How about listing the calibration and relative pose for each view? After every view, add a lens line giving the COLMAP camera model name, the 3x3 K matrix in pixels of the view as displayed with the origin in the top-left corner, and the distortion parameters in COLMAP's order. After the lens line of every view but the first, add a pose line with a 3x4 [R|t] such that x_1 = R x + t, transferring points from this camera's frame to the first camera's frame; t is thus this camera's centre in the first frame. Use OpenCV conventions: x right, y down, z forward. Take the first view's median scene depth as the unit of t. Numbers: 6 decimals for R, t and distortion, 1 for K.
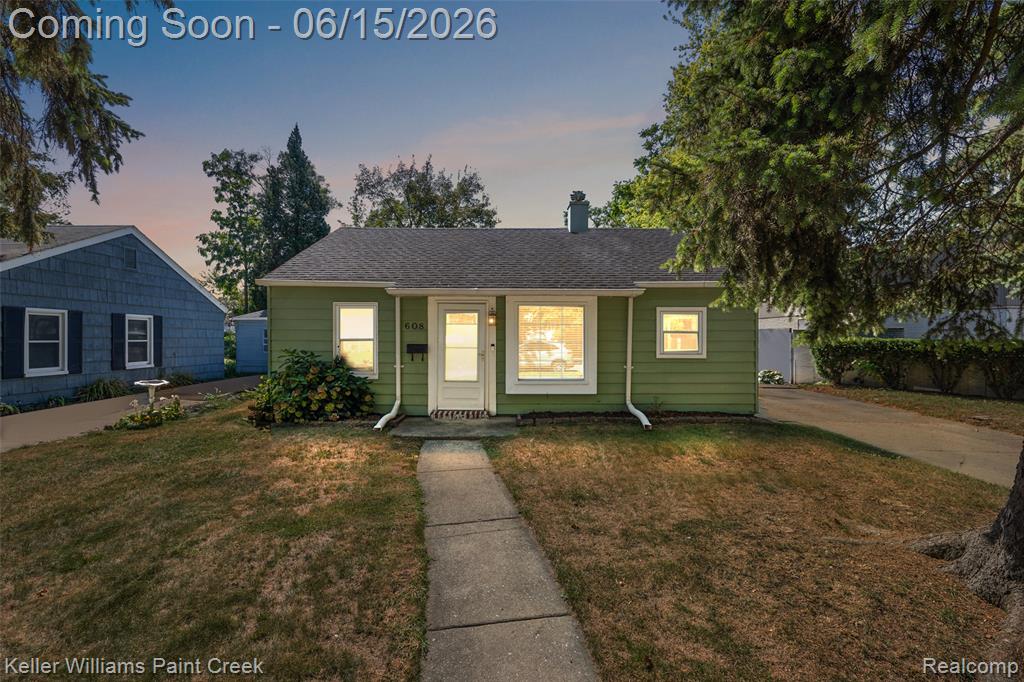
lens RADIAL K [[447.0, 0, 514.6], [0, 447.0, 335.6], [0, 0, 1]] dist [-0.001362, 0.000131]
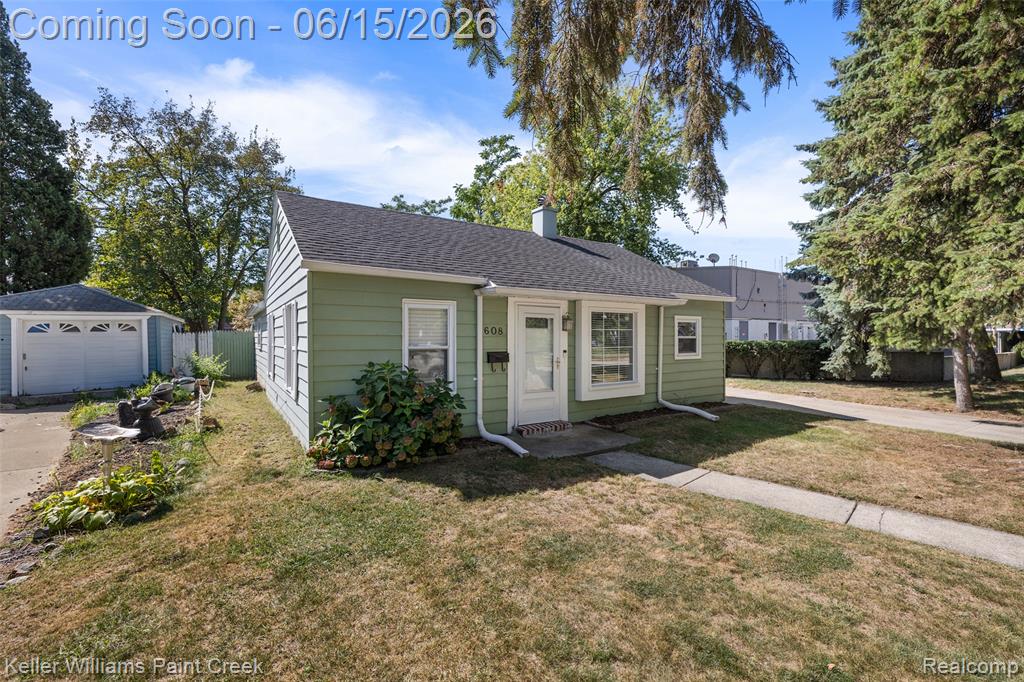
lens RADIAL K [[447.0, 0, 519.8], [0, 447.0, 343.2], [0, 0, 1]] dist [-0.001362, 0.000131]
pose [[0.832250, -0.009781, 0.554314, -0.660038], [0.000757, 0.999863, 0.016506, -0.012045], [-0.554400, -0.013318, 0.832144, 0.257187]]
